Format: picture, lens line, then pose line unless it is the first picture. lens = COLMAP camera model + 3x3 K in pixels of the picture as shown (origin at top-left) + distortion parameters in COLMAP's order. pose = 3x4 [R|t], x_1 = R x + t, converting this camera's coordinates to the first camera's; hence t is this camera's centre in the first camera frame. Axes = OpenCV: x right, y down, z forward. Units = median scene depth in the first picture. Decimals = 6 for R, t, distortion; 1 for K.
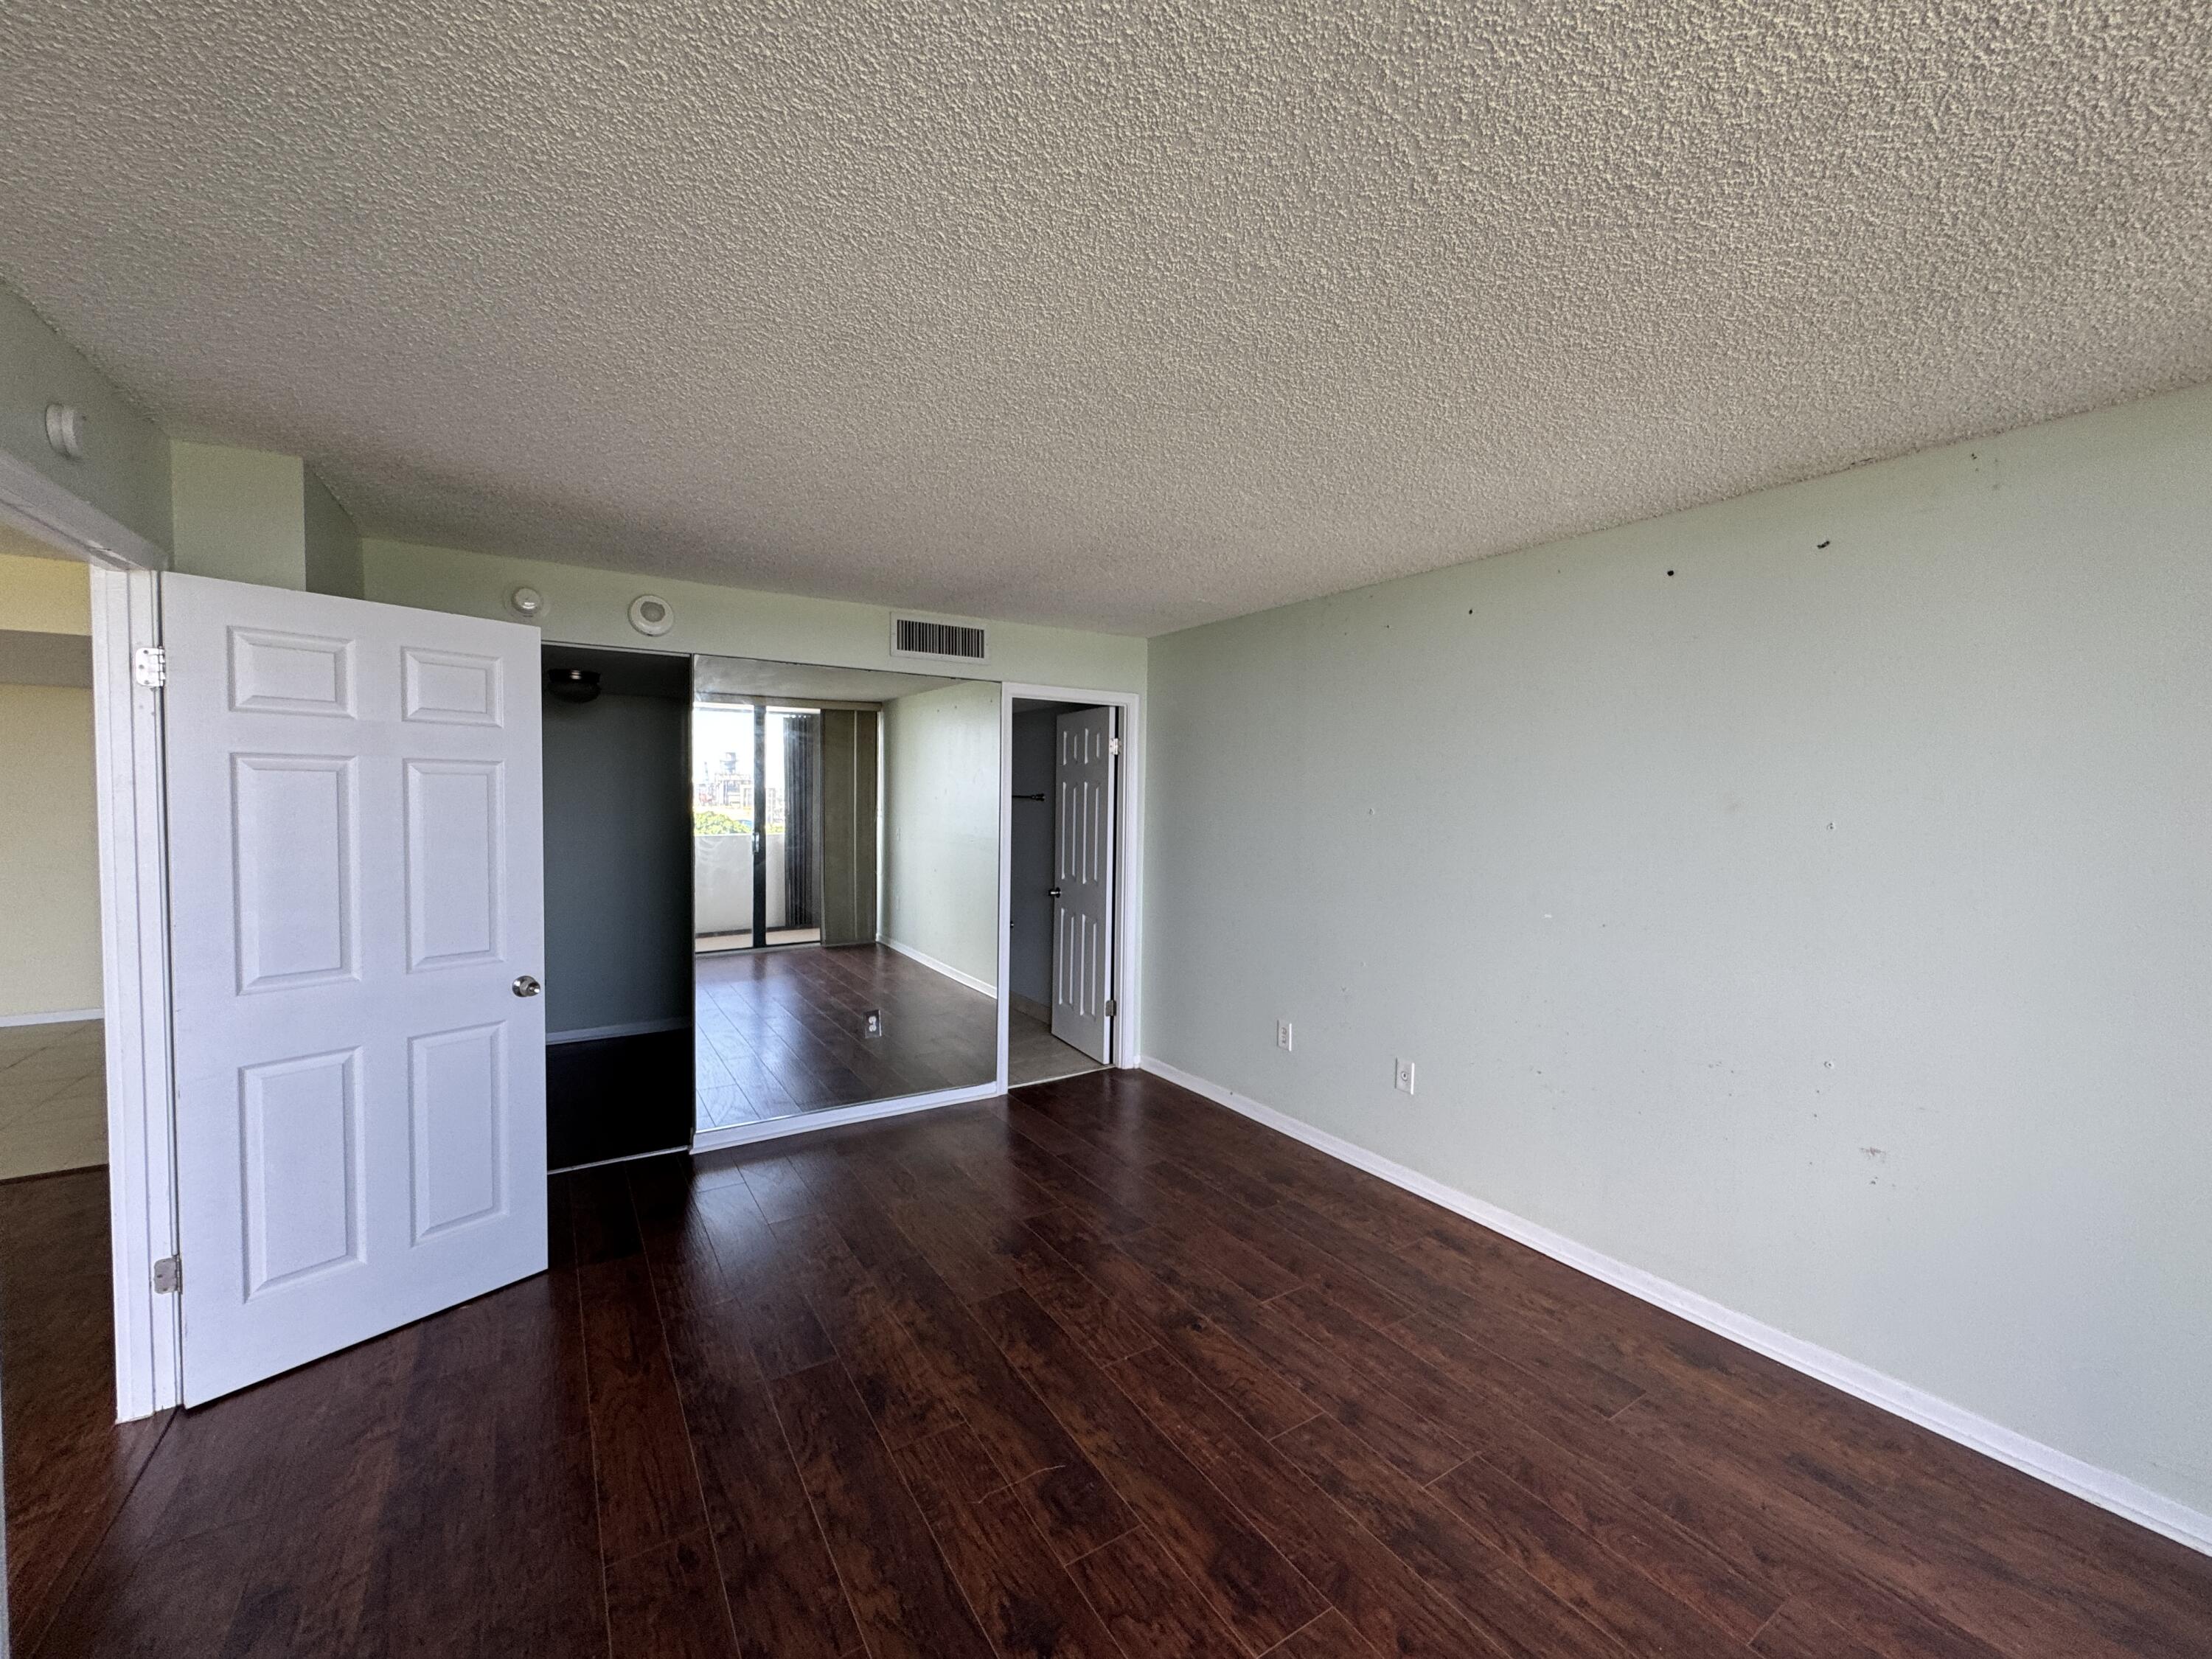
lens RADIAL K [[886.4, 0, 1106.0], [0, 886.4, 829.5], [0, 0, 1]] dist [-0.001319, -0.000238]
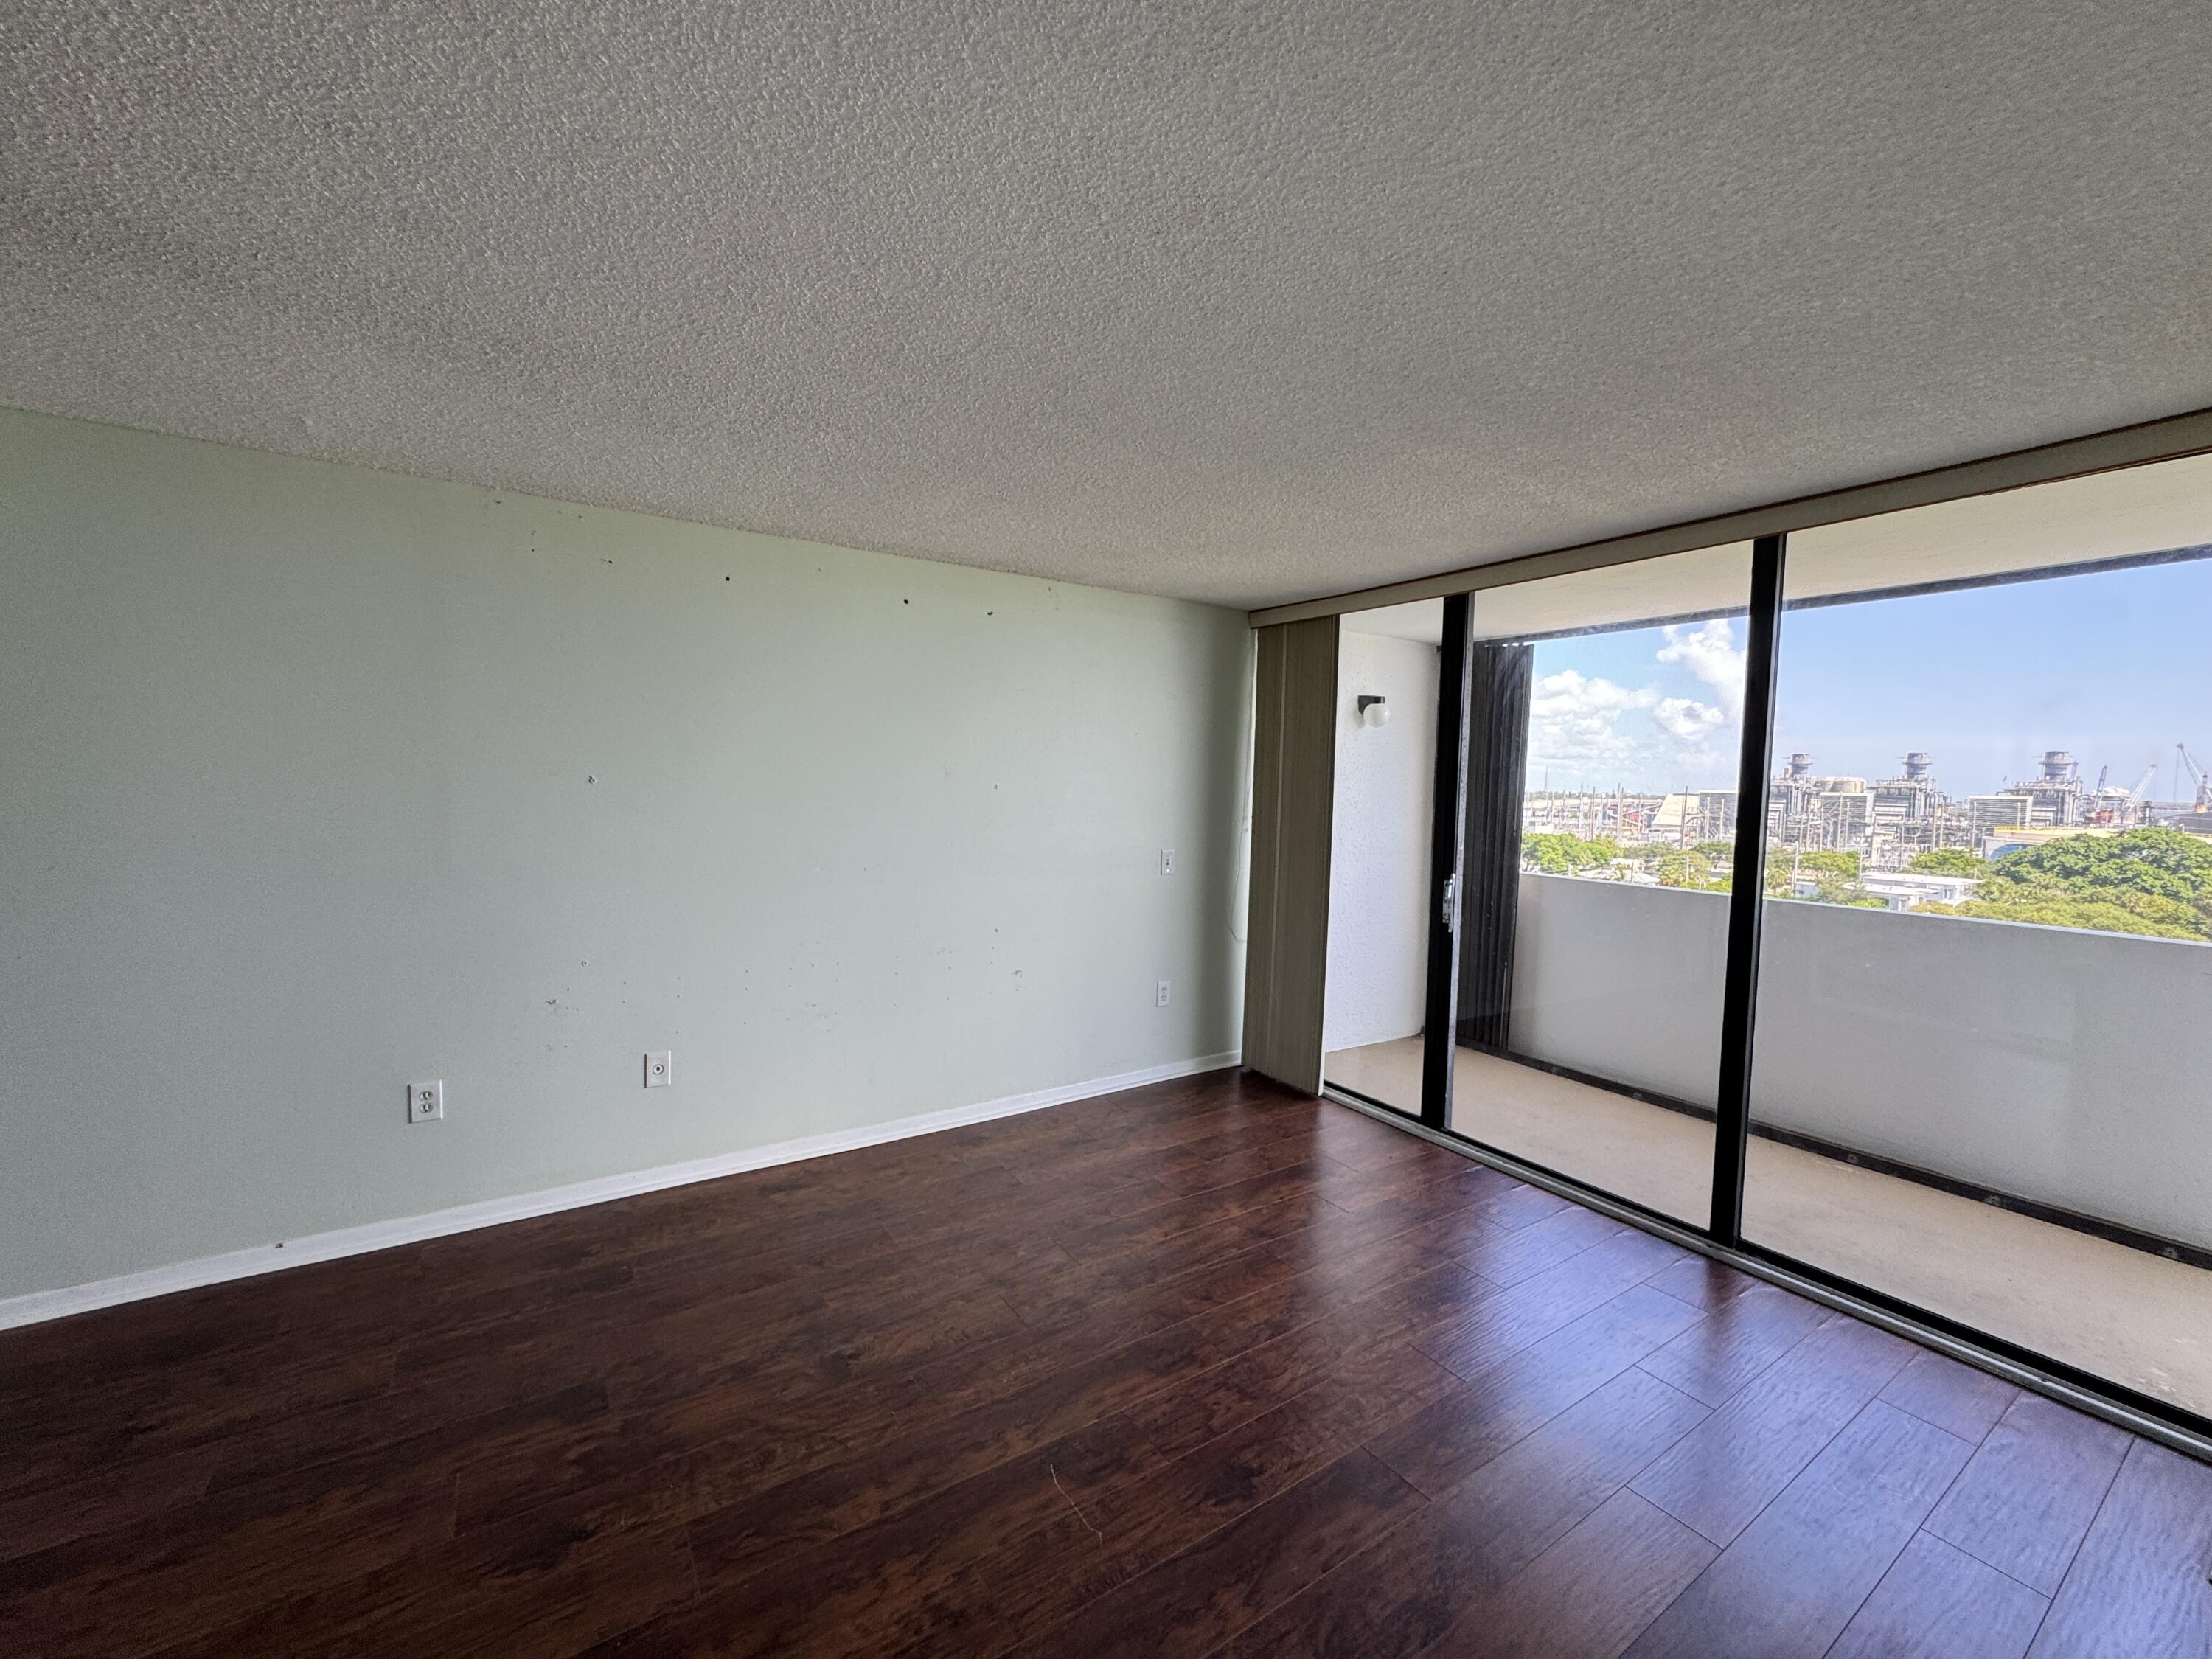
lens RADIAL K [[886.4, 0, 1106.0], [0, 886.4, 829.5], [0, 0, 1]] dist [-0.001319, -0.000238]
pose [[-0.015003, -0.067445, 0.997610, -0.906574], [0.014997, 0.997595, 0.067669, -0.036937], [-0.999775, 0.015977, -0.013955, 0.883651]]
